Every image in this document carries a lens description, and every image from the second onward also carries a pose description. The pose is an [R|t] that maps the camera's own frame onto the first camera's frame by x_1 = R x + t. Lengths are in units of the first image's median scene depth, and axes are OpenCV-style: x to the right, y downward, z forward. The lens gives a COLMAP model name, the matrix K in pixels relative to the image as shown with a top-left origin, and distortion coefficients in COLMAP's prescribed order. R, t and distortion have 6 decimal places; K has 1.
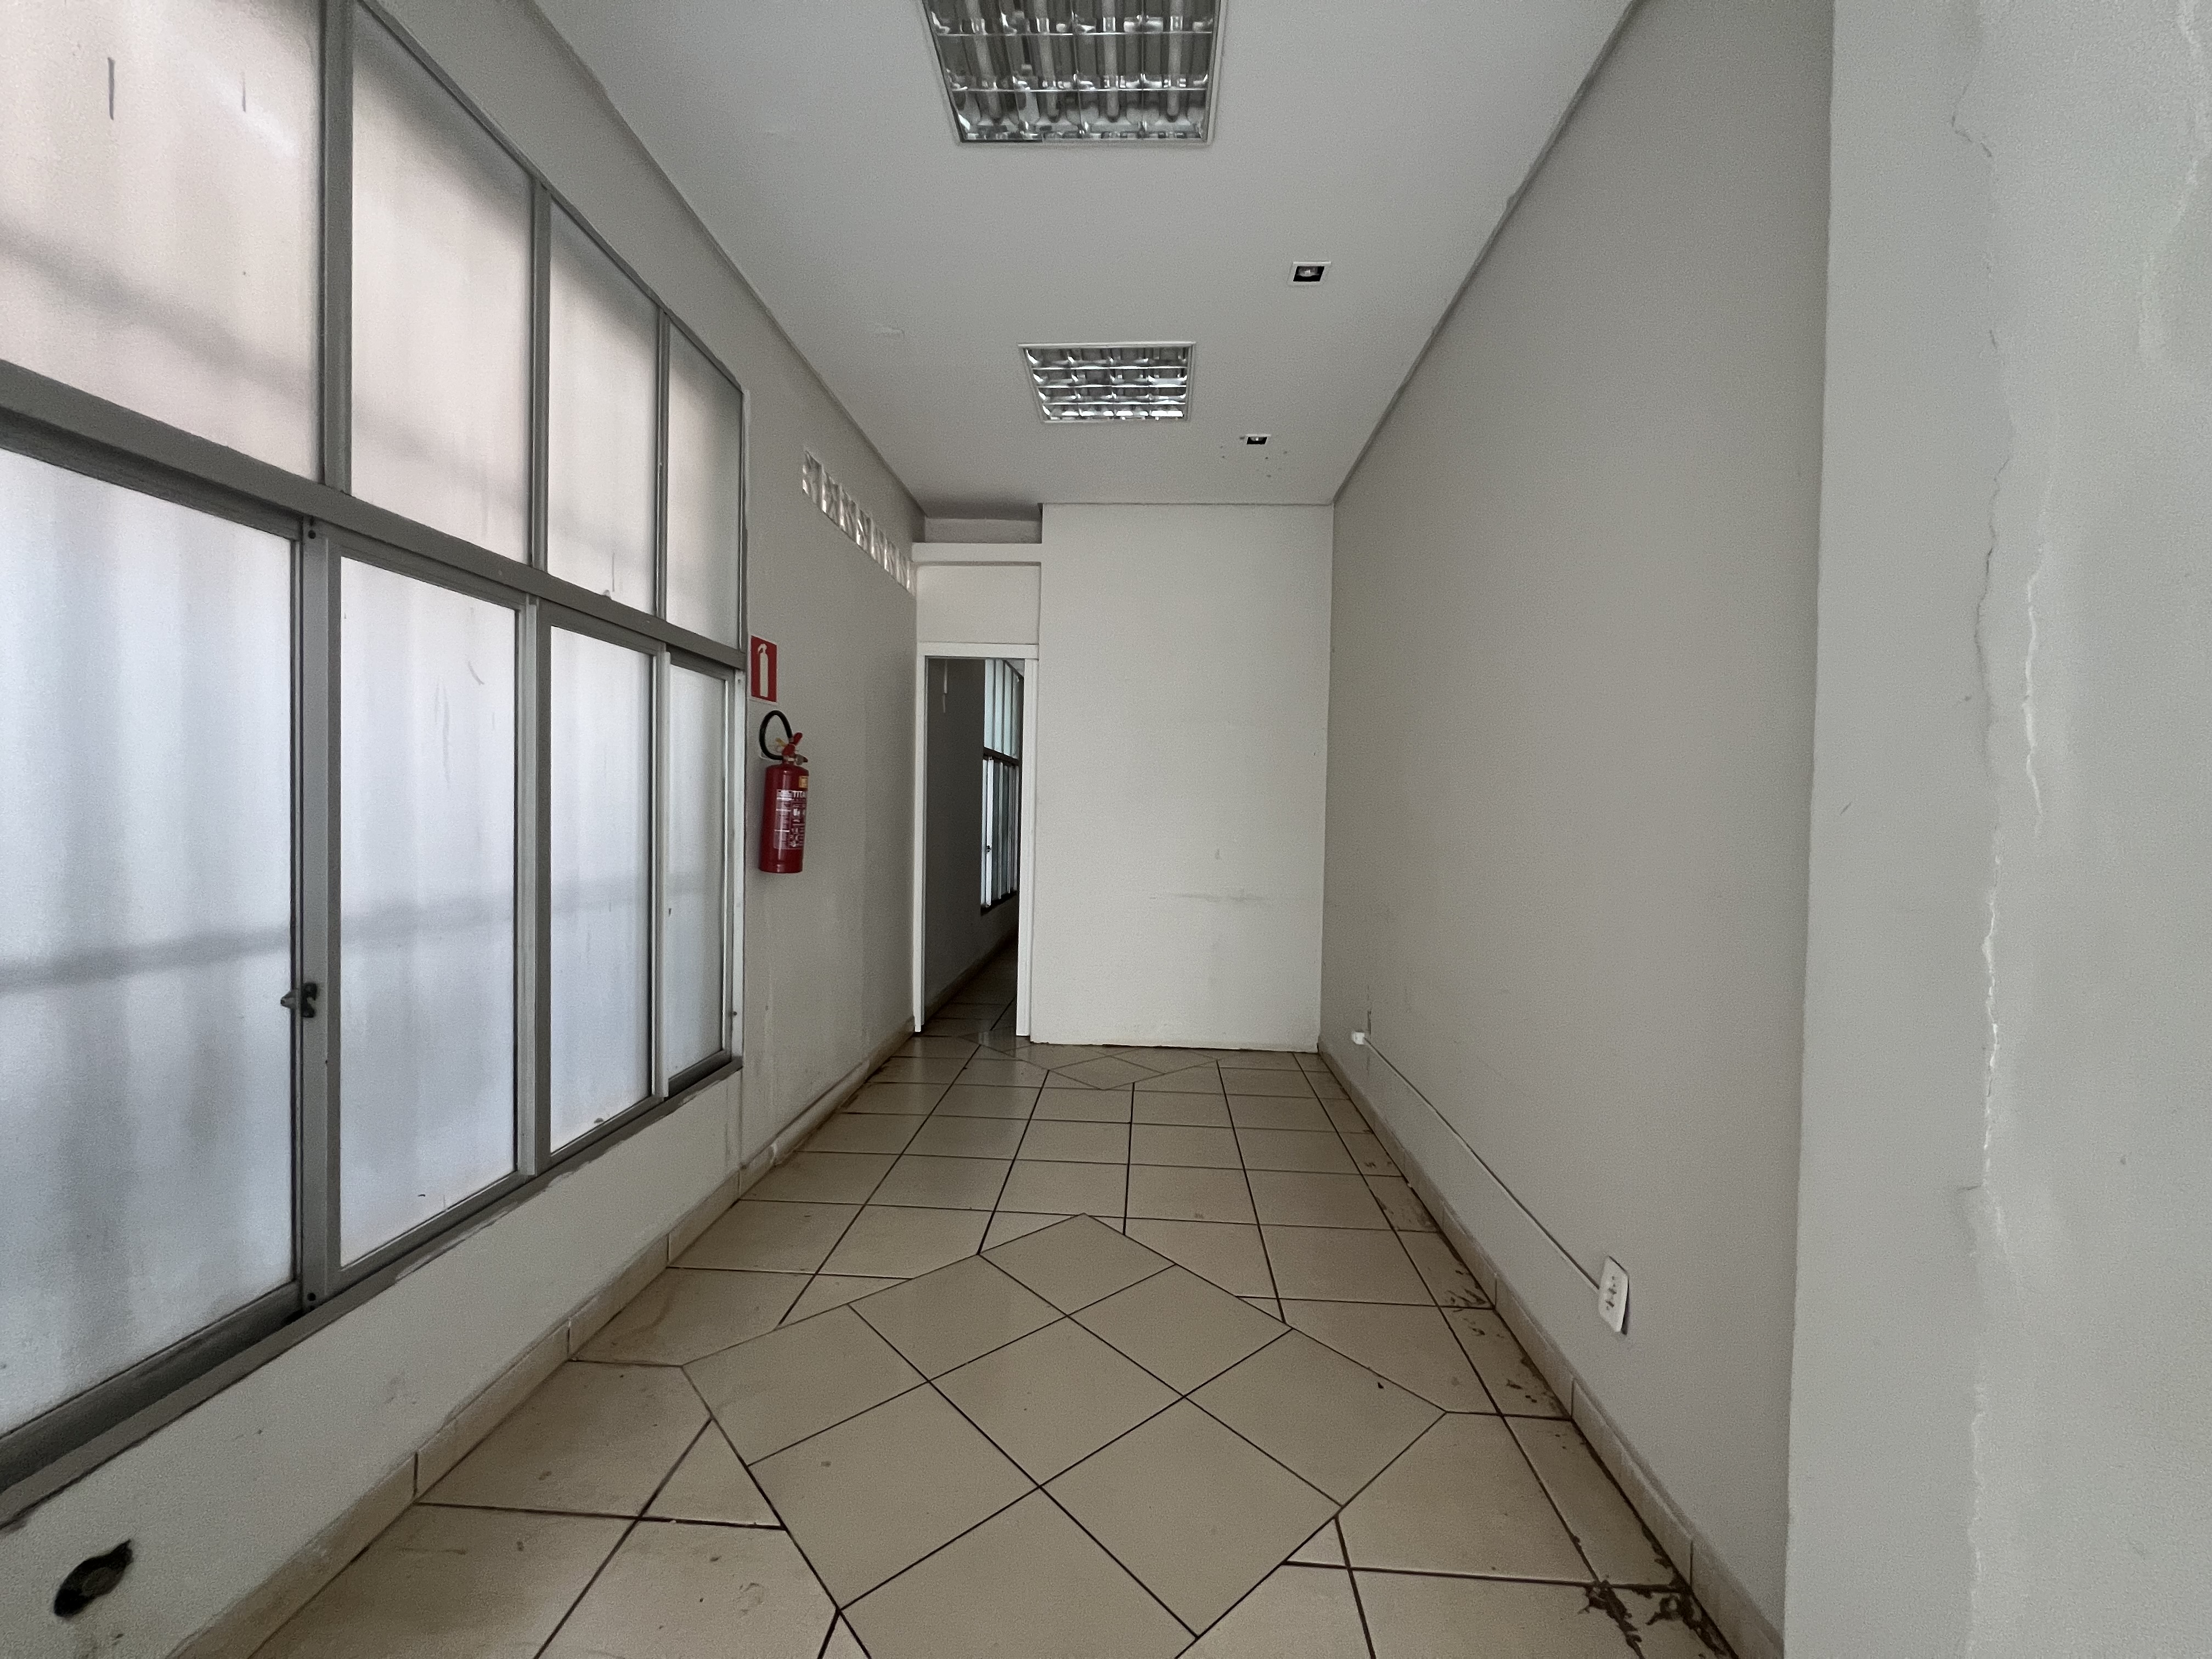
lens RADIAL K [[888.2, 0, 1104.0], [0, 888.2, 822.1], [0, 0, 1]] dist [-0.000091, -0.000002]
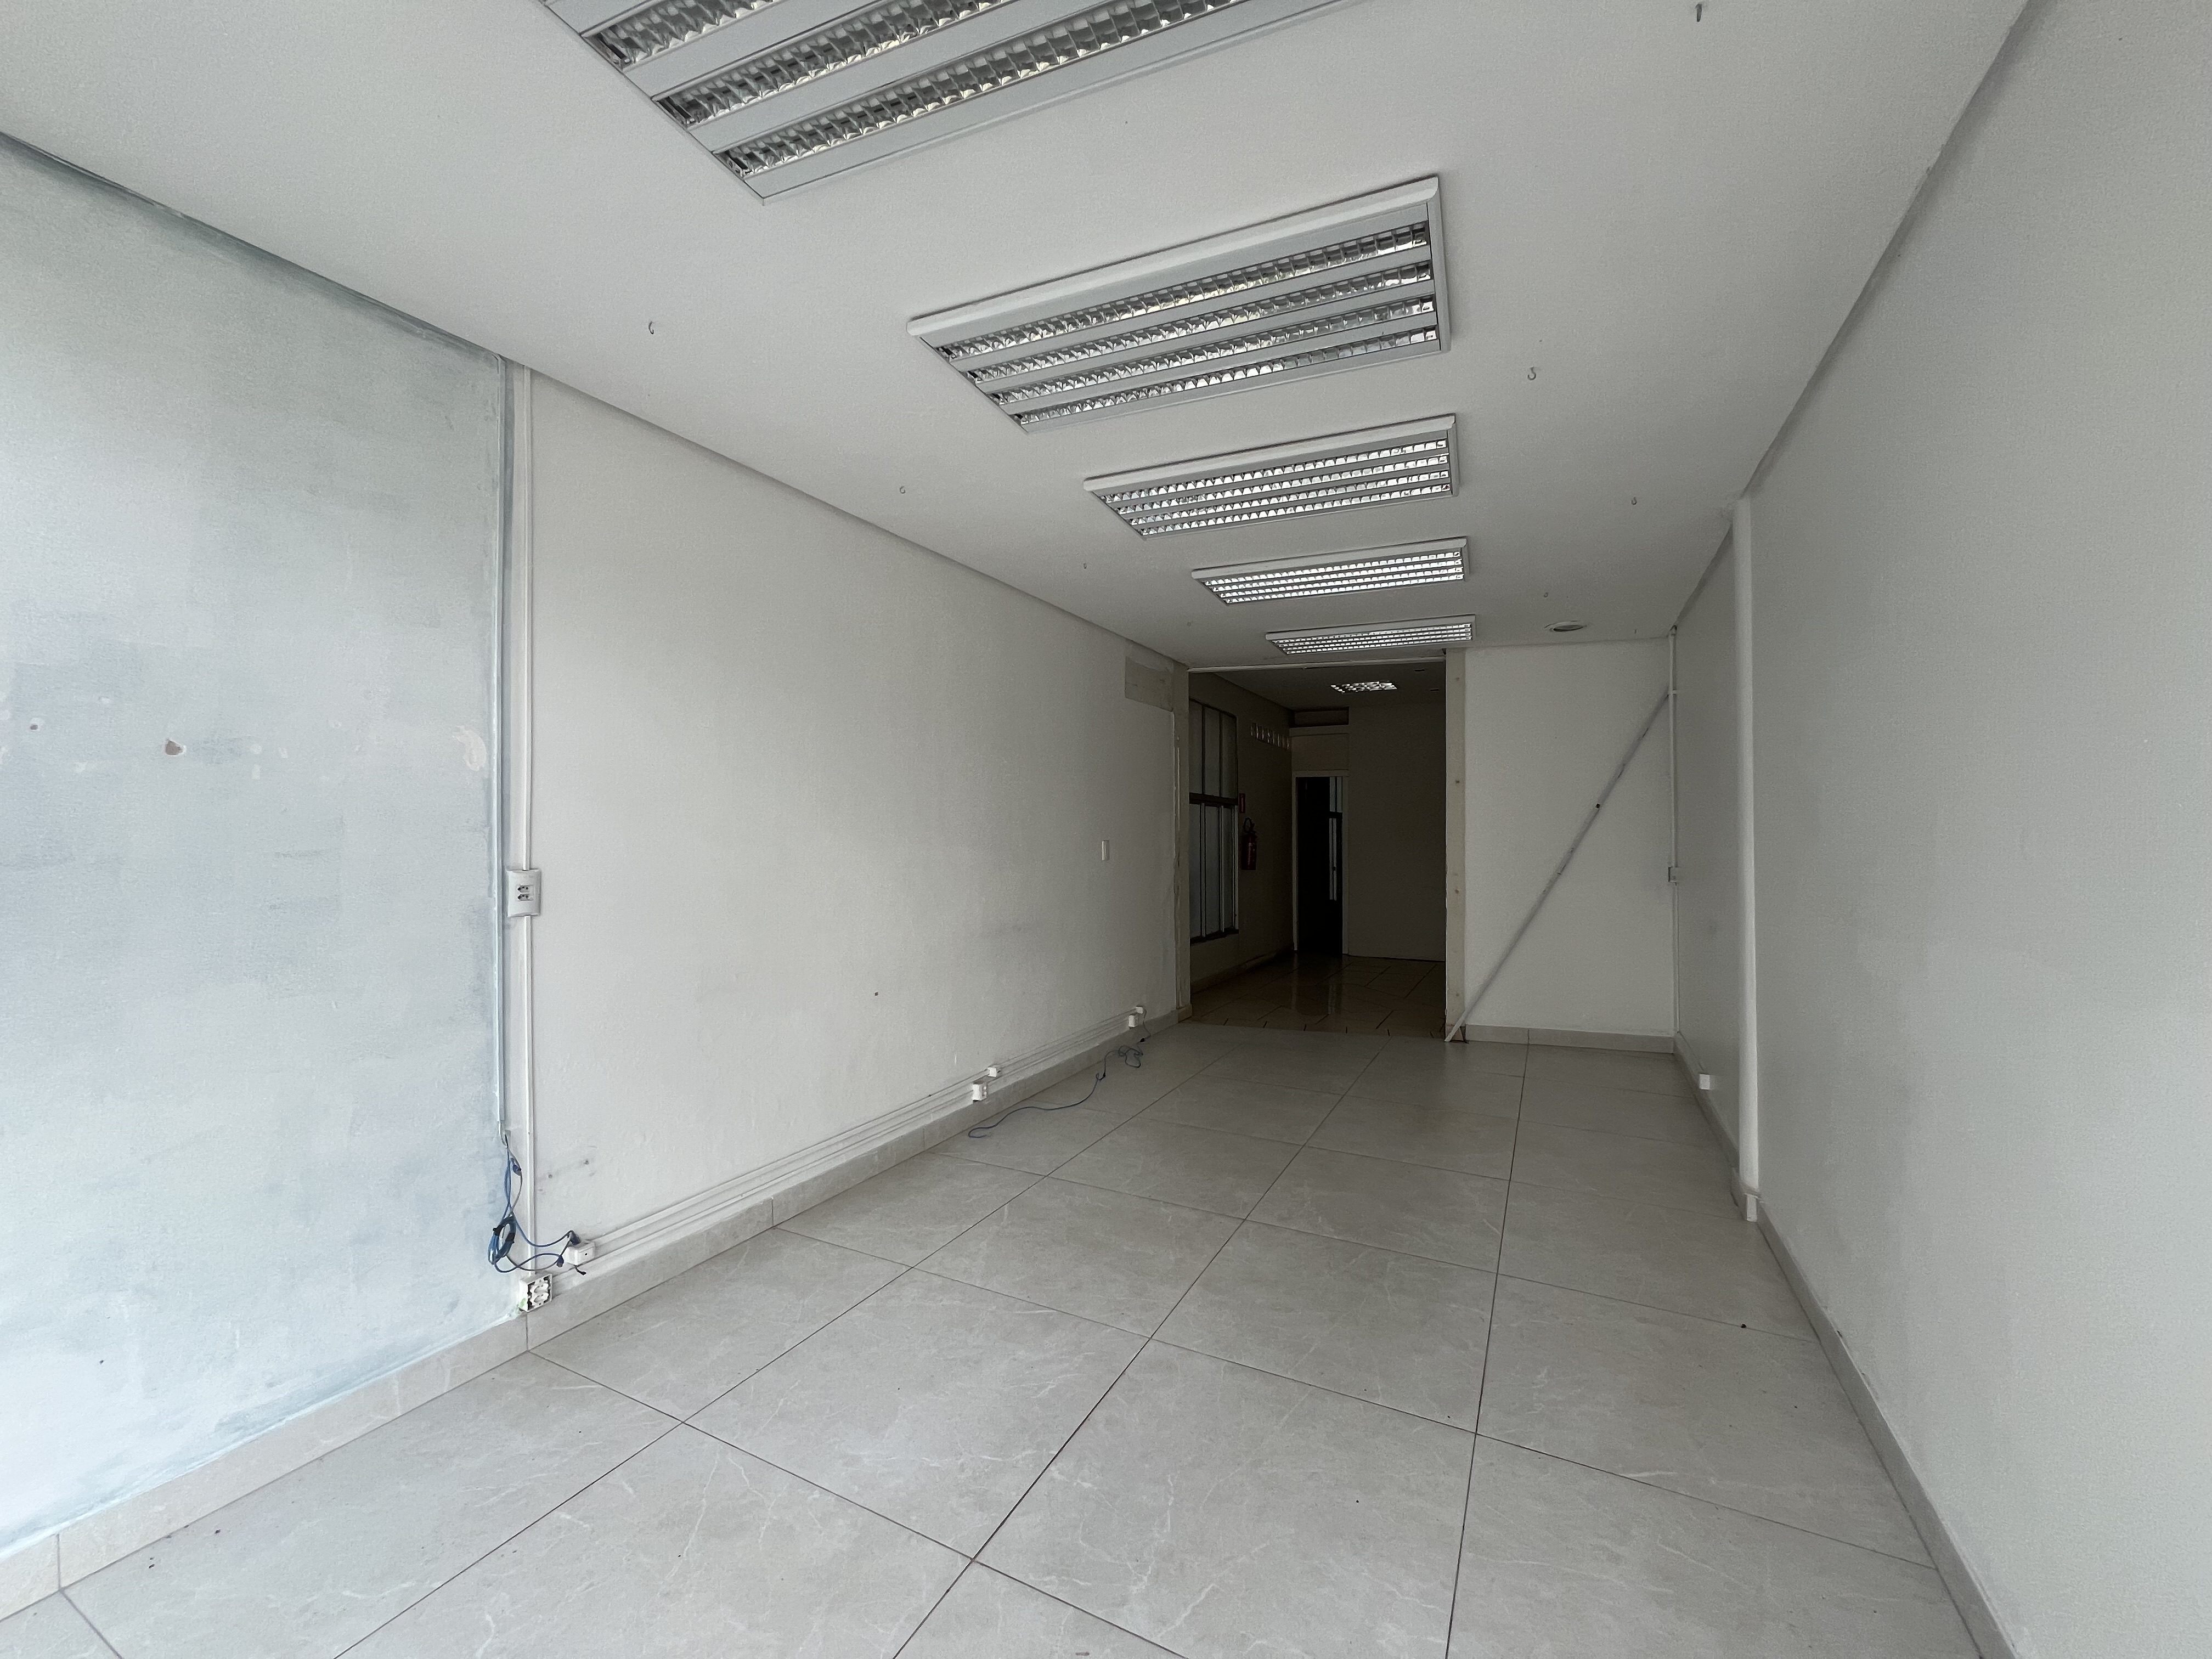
lens RADIAL K [[889.9, 0, 1106.5], [0, 889.9, 829.0], [0, 0, 1]] dist [-0.000461, -0.000197]
pose [[0.915723, -0.018038, -0.401404, 0.267165], [0.007526, 0.999587, -0.027750, -0.001796], [0.401739, 0.022390, 0.915480, -1.280833]]
